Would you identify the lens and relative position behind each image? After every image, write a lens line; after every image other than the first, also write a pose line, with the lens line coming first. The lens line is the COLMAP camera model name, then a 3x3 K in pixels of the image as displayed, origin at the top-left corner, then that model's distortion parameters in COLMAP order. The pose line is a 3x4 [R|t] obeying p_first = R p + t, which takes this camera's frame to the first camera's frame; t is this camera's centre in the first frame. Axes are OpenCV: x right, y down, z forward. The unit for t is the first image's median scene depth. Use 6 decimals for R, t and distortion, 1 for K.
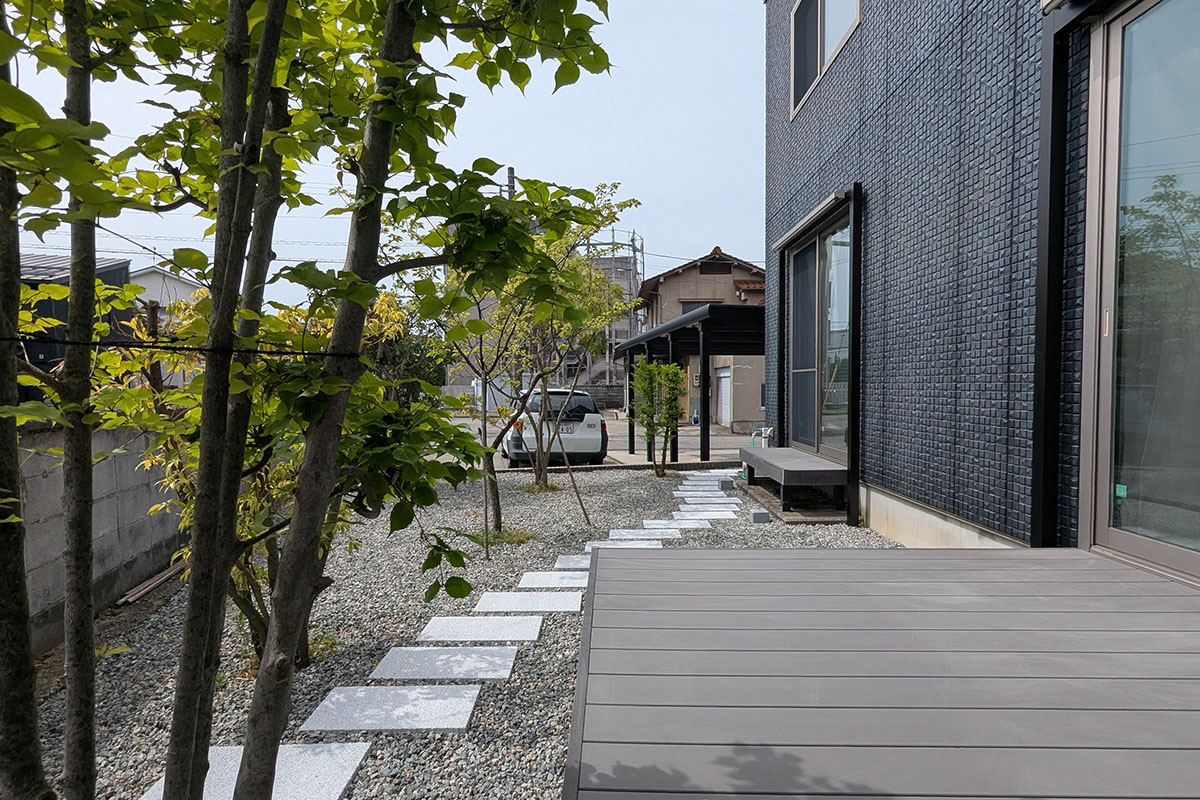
lens RADIAL K [[564.4, 0, 600.0], [0, 564.4, 400.0], [0, 0, 1]] dist [0.008584, -0.000047]
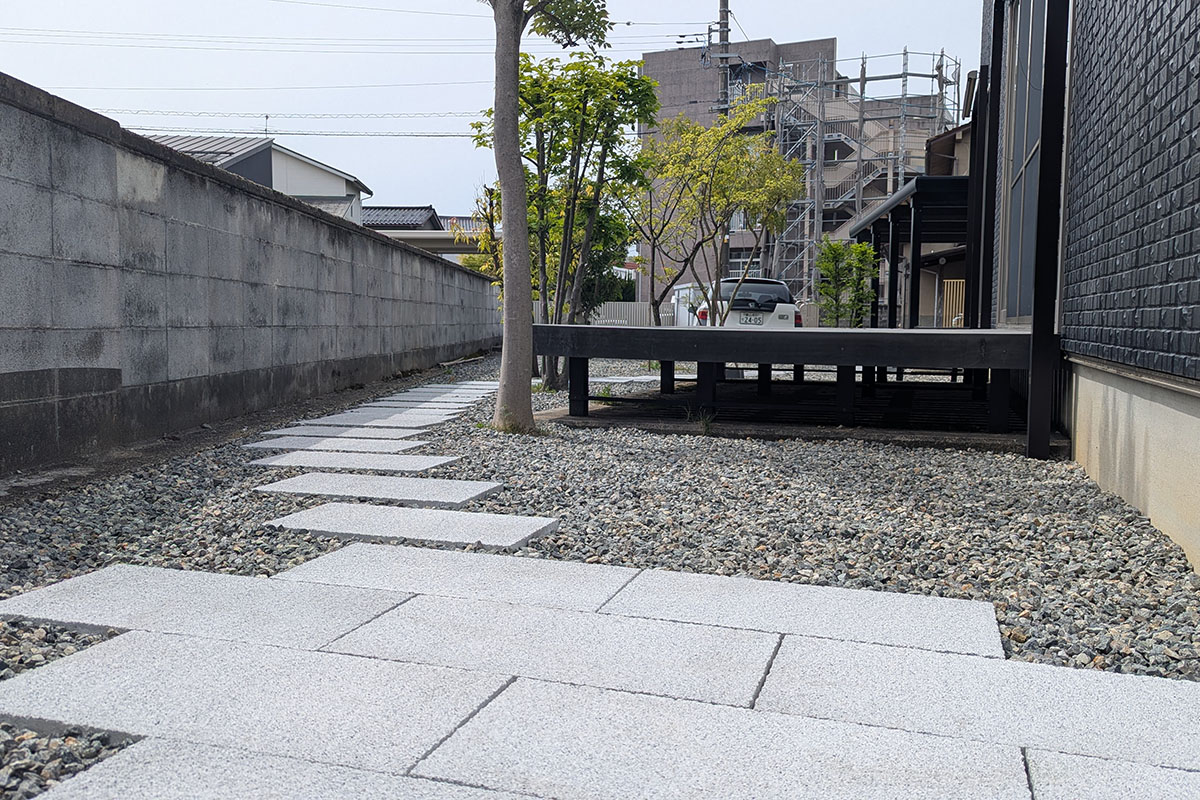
lens RADIAL K [[956.7, 0, 600.0], [0, 956.7, 400.0], [0, 0, 1]] dist [0.014326, 0.003788]
pose [[0.953517, 0.039788, -0.298702, 0.230374], [-0.022269, 0.997838, 0.061829, 0.124050], [0.300517, -0.052303, 0.952341, -0.761509]]
